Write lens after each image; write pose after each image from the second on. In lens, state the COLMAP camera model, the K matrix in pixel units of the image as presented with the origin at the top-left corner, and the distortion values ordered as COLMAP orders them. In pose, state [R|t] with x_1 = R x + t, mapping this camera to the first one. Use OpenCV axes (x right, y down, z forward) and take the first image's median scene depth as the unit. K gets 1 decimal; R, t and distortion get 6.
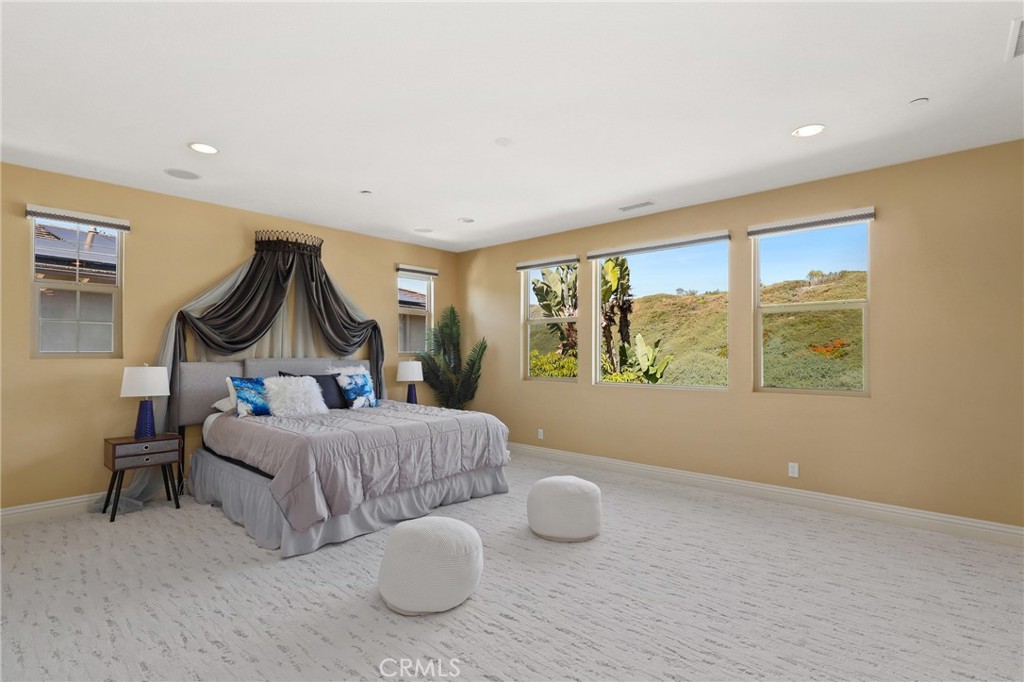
lens RADIAL K [[484.3, 0, 519.2], [0, 484.3, 344.7], [0, 0, 1]] dist [0.001158, 0.000373]
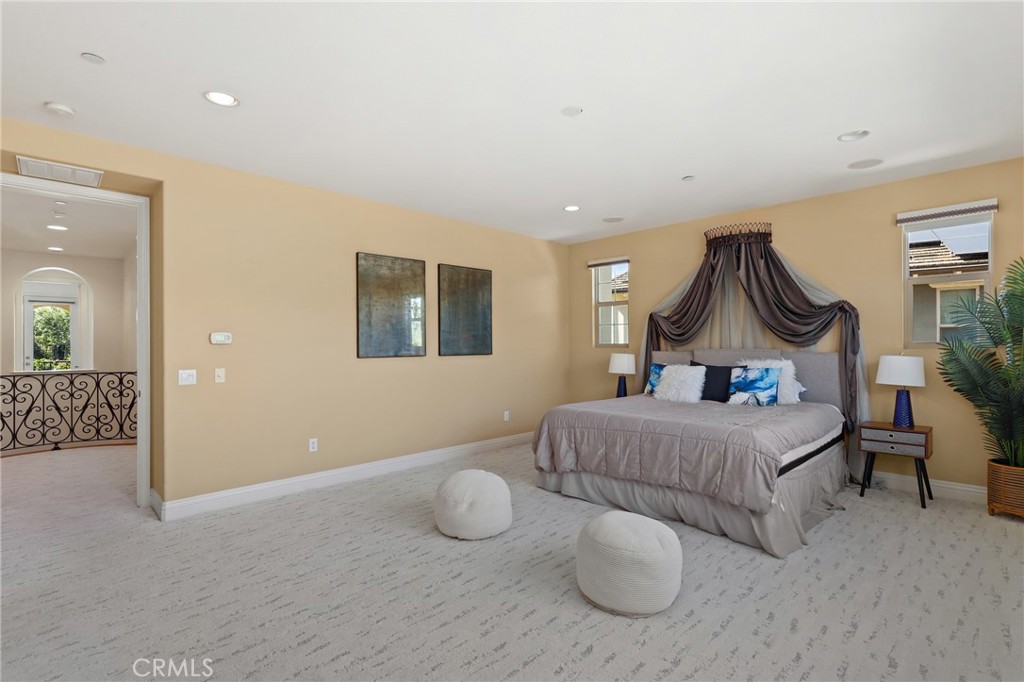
lens RADIAL K [[475.0, 0, 521.7], [0, 475.0, 342.8], [0, 0, 1]] dist [-0.000820, -0.000340]
pose [[-0.048173, -0.003653, -0.998832, 0.611238], [0.019833, 0.999793, -0.004613, 0.011979], [0.998642, -0.020032, -0.048090, 0.672588]]
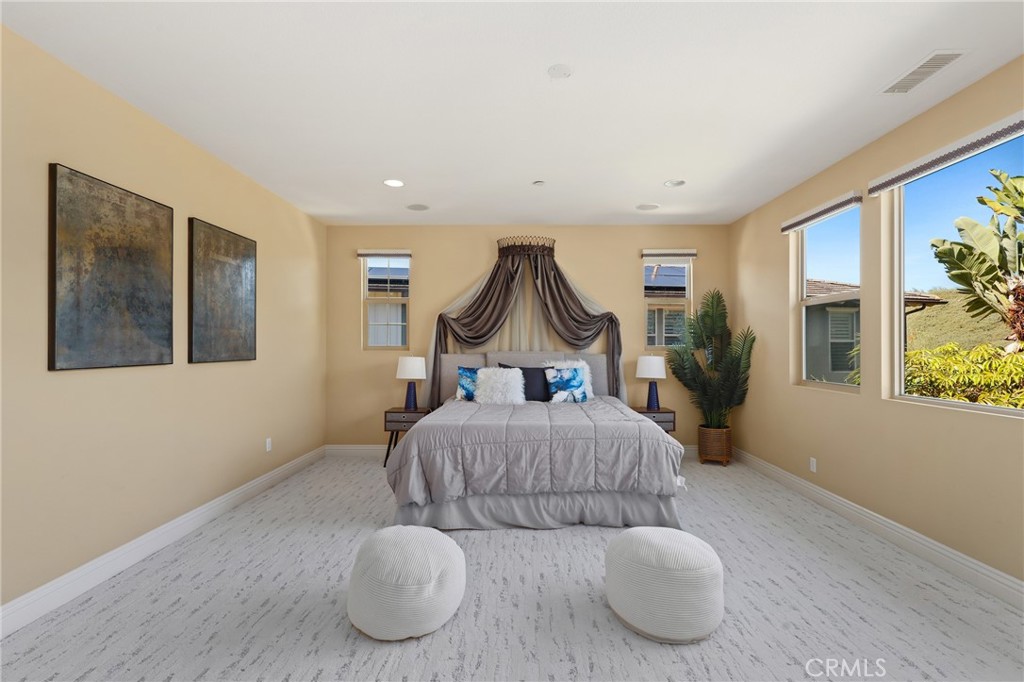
lens RADIAL K [[460.6, 0, 518.9], [0, 460.6, 342.3], [0, 0, 1]] dist [0.000970, 0.000033]
pose [[0.664191, -0.007128, -0.747529, 0.333144], [0.011422, 0.999935, 0.000614, 0.007301], [0.747476, -0.008947, 0.664229, 0.331983]]
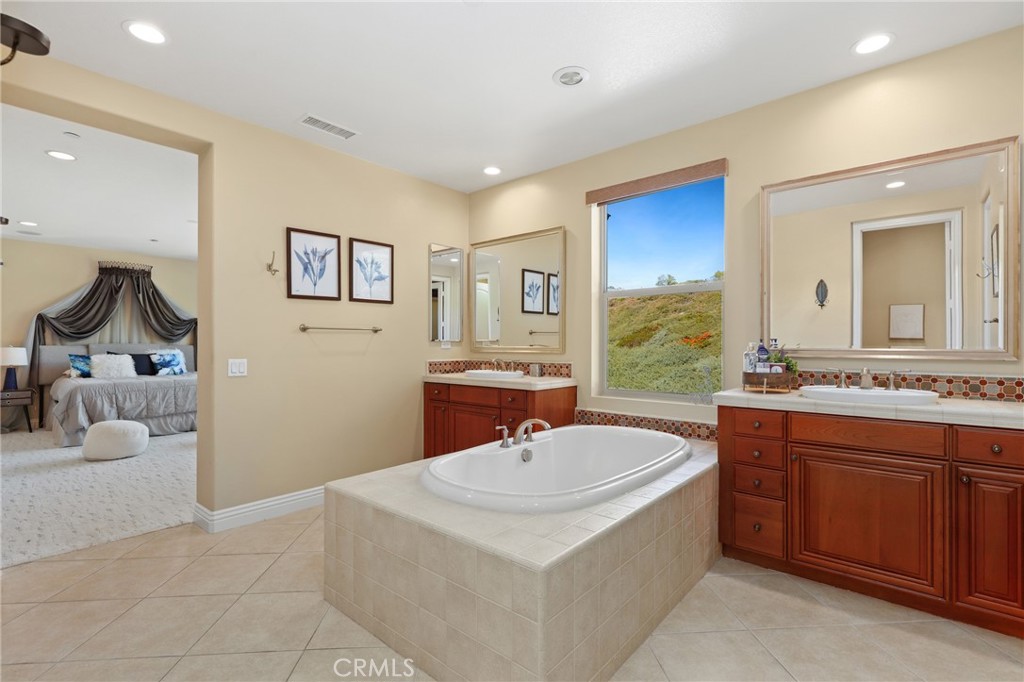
lens RADIAL K [[458.5, 0, 512.0], [0, 458.5, 341.0], [0, 0, 1]] dist [-0.002549, -0.000277]
pose [[0.999724, -0.000174, 0.023511, 0.801237], [-0.000027, 0.999964, 0.008529, 0.008302], [-0.023511, -0.008527, 0.999687, -0.533306]]
